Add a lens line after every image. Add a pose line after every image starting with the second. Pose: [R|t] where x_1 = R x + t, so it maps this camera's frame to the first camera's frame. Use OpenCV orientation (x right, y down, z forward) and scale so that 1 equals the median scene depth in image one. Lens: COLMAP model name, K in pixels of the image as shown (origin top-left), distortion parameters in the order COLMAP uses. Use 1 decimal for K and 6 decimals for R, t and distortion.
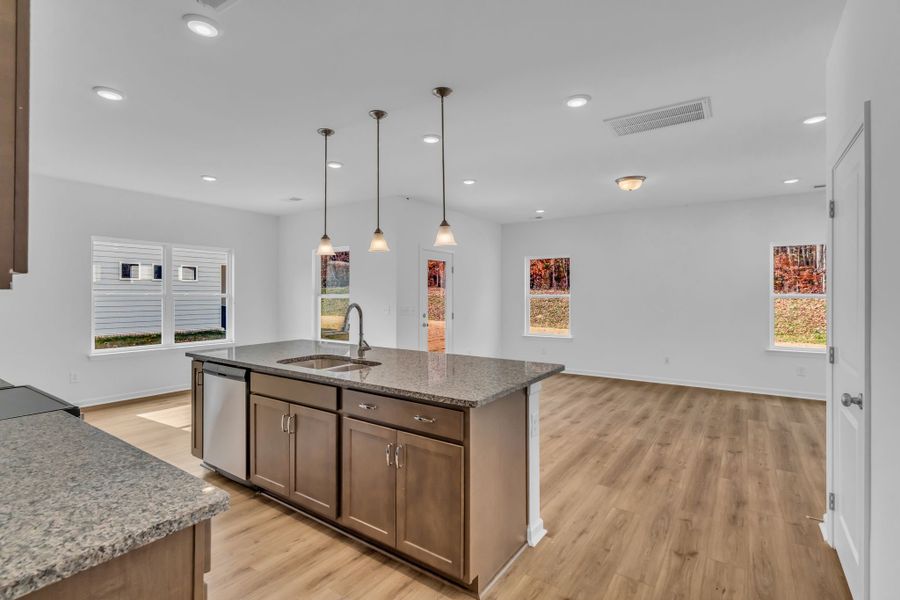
lens RADIAL K [[425.6, 0, 448.7], [0, 425.6, 296.4], [0, 0, 1]] dist [0.002729, -0.000673]
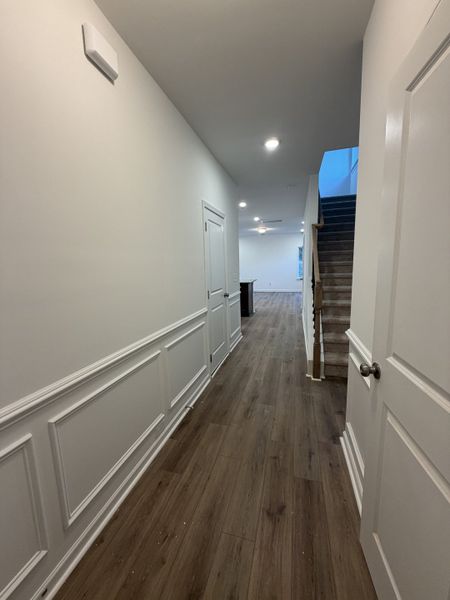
lens RADIAL K [[238.5, 0, 226.1], [0, 238.5, 298.5], [0, 0, 1]] dist [-0.001359, 0.000039]
pose [[0.945820, -0.073116, 0.316352, -0.646986], [0.029026, 0.989455, 0.141906, -0.007954], [-0.323391, -0.125035, 0.937968, -1.005984]]
